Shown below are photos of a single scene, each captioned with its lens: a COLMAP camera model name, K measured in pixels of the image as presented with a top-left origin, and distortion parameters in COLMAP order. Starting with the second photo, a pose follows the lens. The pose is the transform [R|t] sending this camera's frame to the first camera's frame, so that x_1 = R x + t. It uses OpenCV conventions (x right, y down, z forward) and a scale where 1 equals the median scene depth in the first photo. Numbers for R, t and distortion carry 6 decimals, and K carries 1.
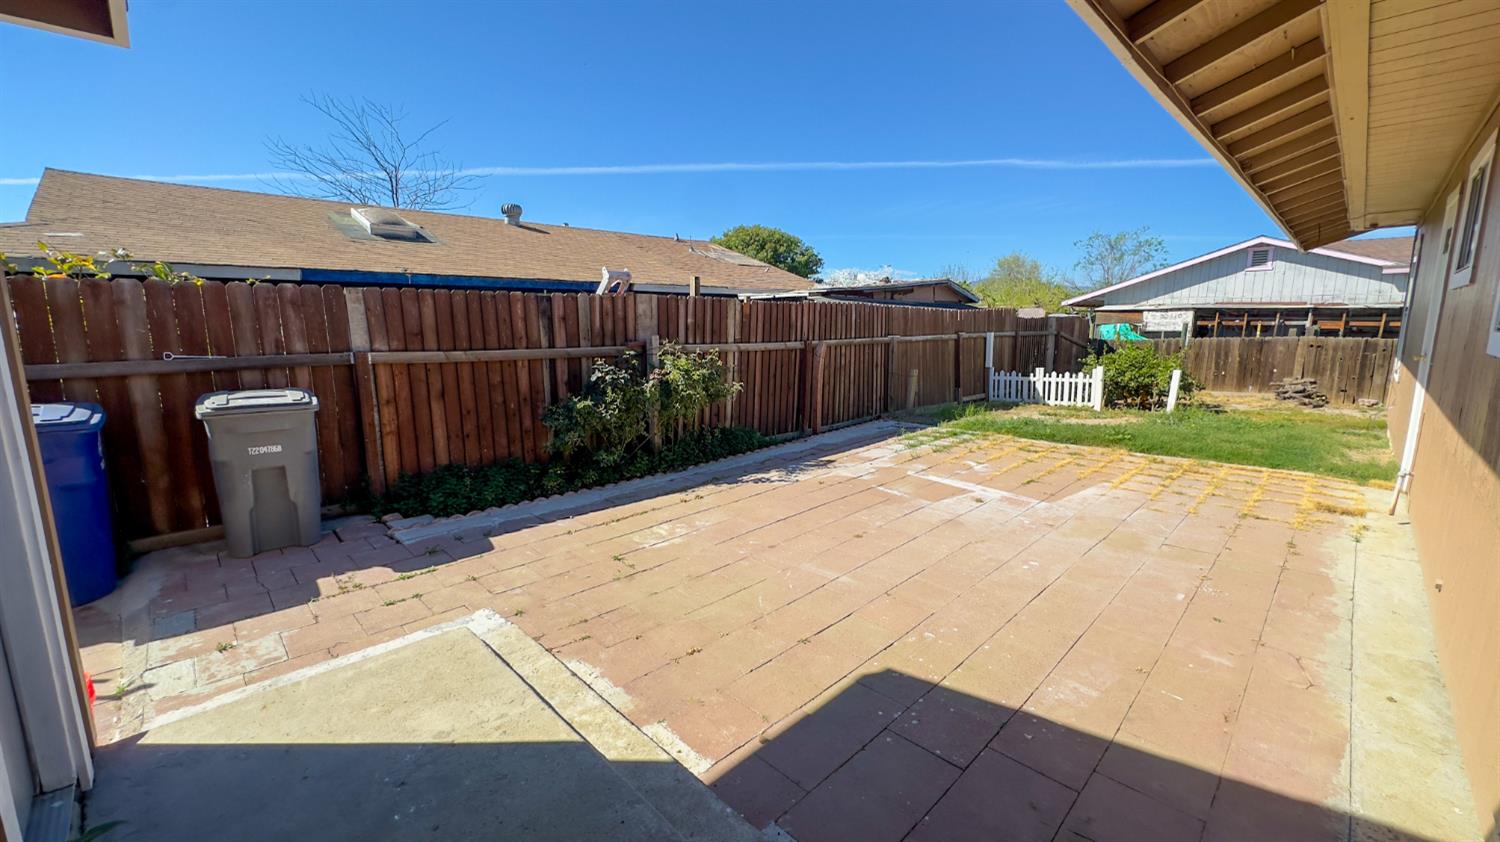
lens RADIAL K [[592.8, 0, 749.7], [0, 592.8, 415.1], [0, 0, 1]] dist [0.002031, 0.000807]
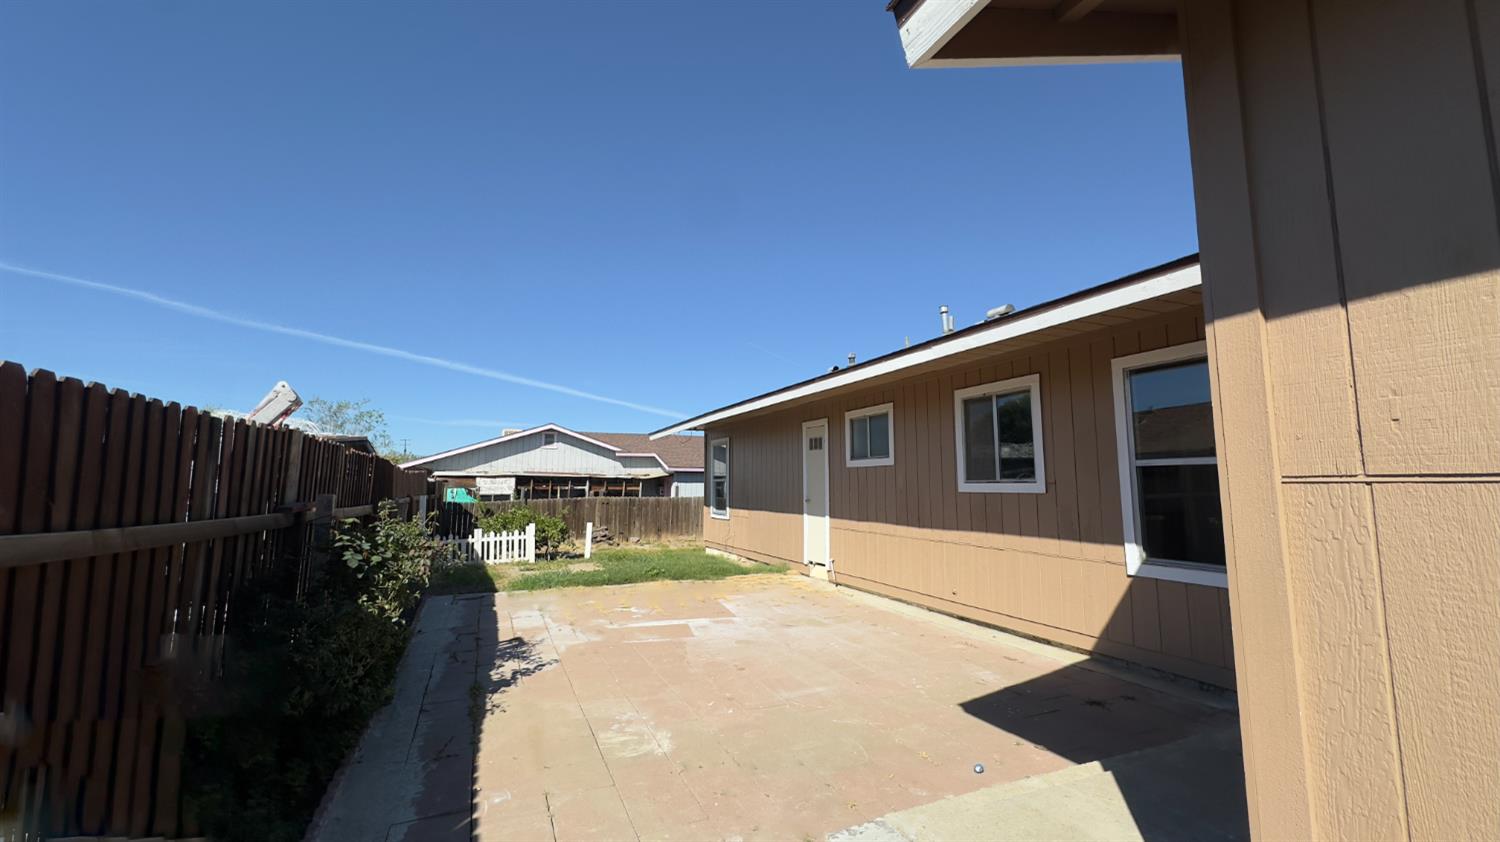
lens RADIAL K [[592.8, 0, 745.0], [0, 592.8, 424.9], [0, 0, 1]] dist [0.002031, 0.000807]
pose [[0.373951, 0.100893, 0.921944, -0.236147], [0.143648, 0.975769, -0.165048, -0.014921], [-0.916256, 0.194155, 0.350397, 0.139850]]
